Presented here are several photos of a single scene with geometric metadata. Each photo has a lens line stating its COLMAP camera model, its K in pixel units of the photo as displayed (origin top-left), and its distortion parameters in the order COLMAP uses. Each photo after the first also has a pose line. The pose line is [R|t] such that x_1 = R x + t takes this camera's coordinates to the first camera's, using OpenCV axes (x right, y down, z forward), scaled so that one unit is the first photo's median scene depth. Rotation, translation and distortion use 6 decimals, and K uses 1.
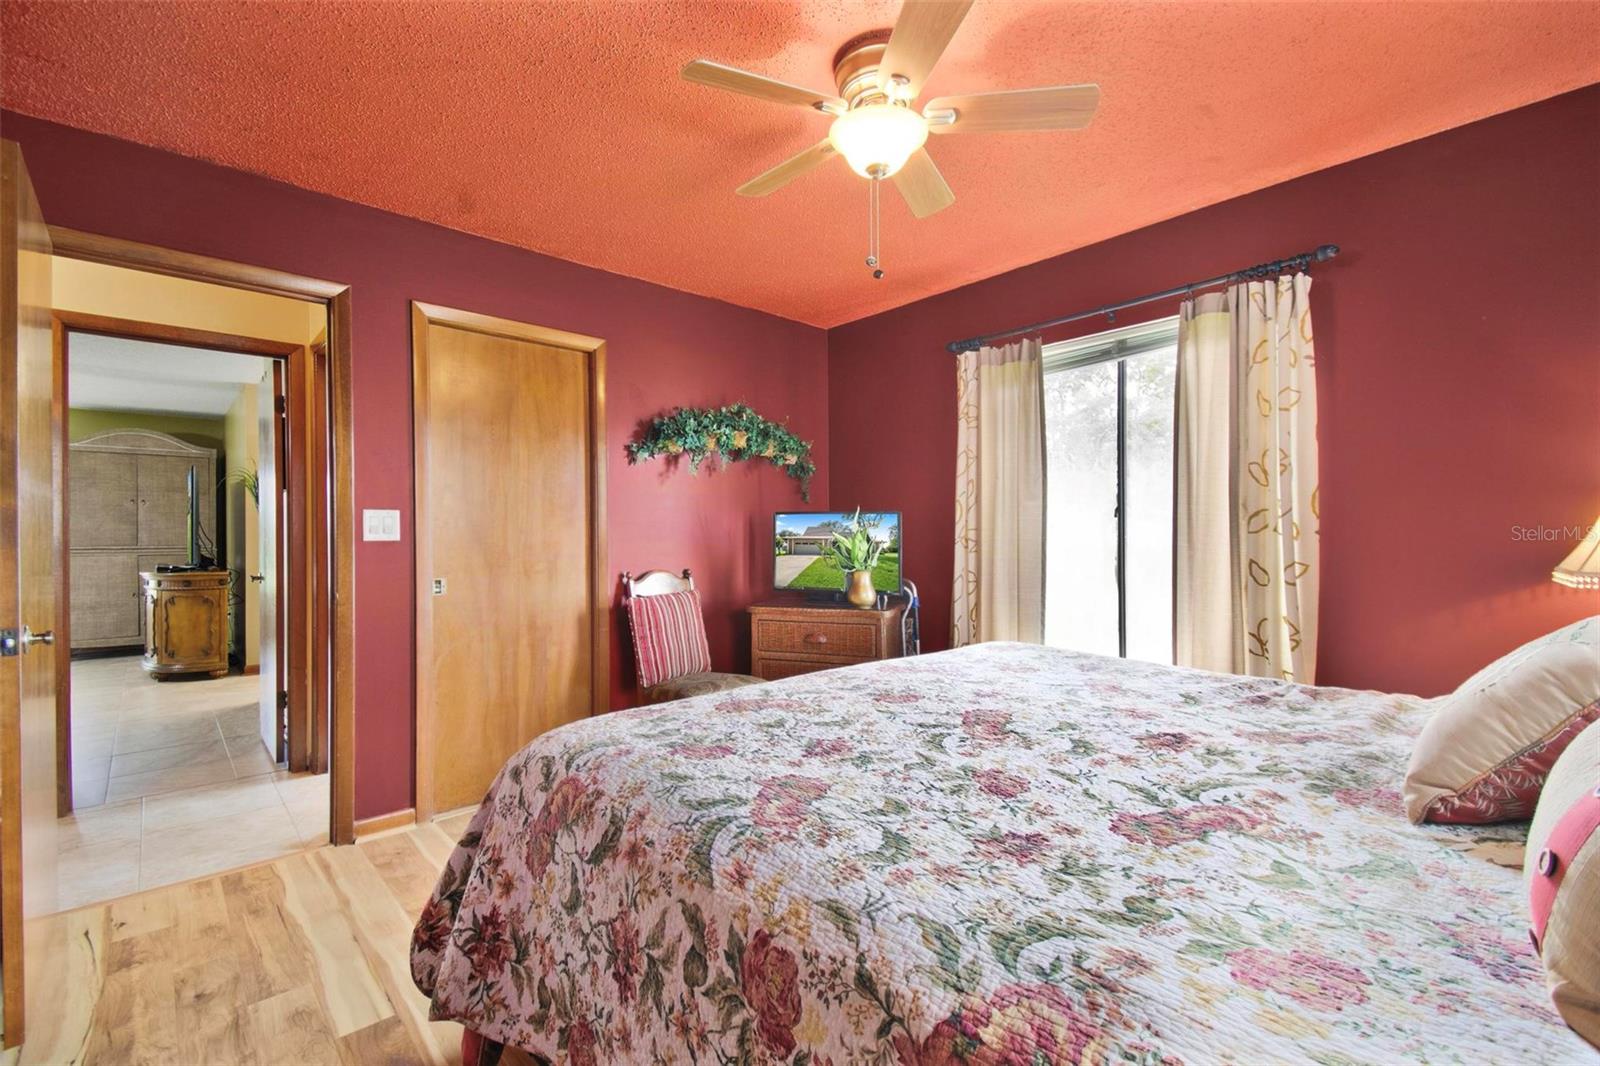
lens RADIAL K [[705.8, 0, 793.4], [0, 705.8, 535.8], [0, 0, 1]] dist [0.039182, -0.020854]
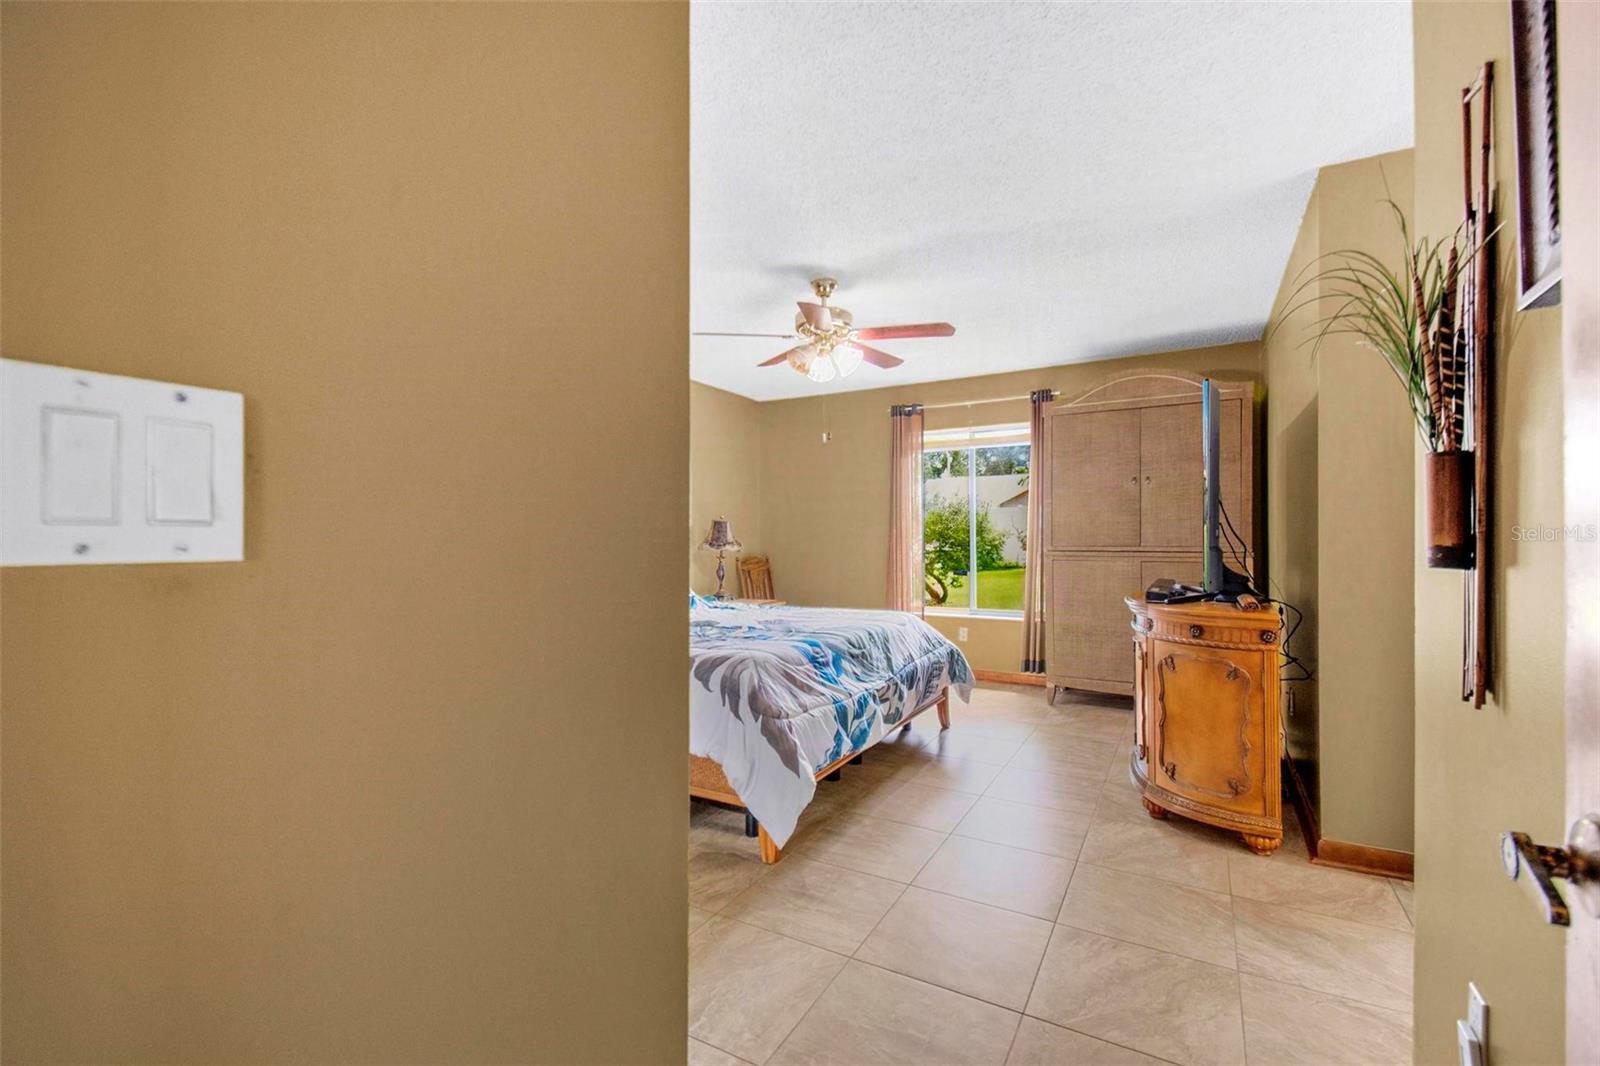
lens RADIAL K [[705.8, 0, 793.4], [0, 705.8, 535.8], [0, 0, 1]] dist [0.039182, -0.020854]
pose [[0.319157, 0.002639, -0.947698, -0.456052], [0.002232, 0.999991, 0.003536, 0.000858], [0.947699, -0.003243, 0.319148, 0.564190]]
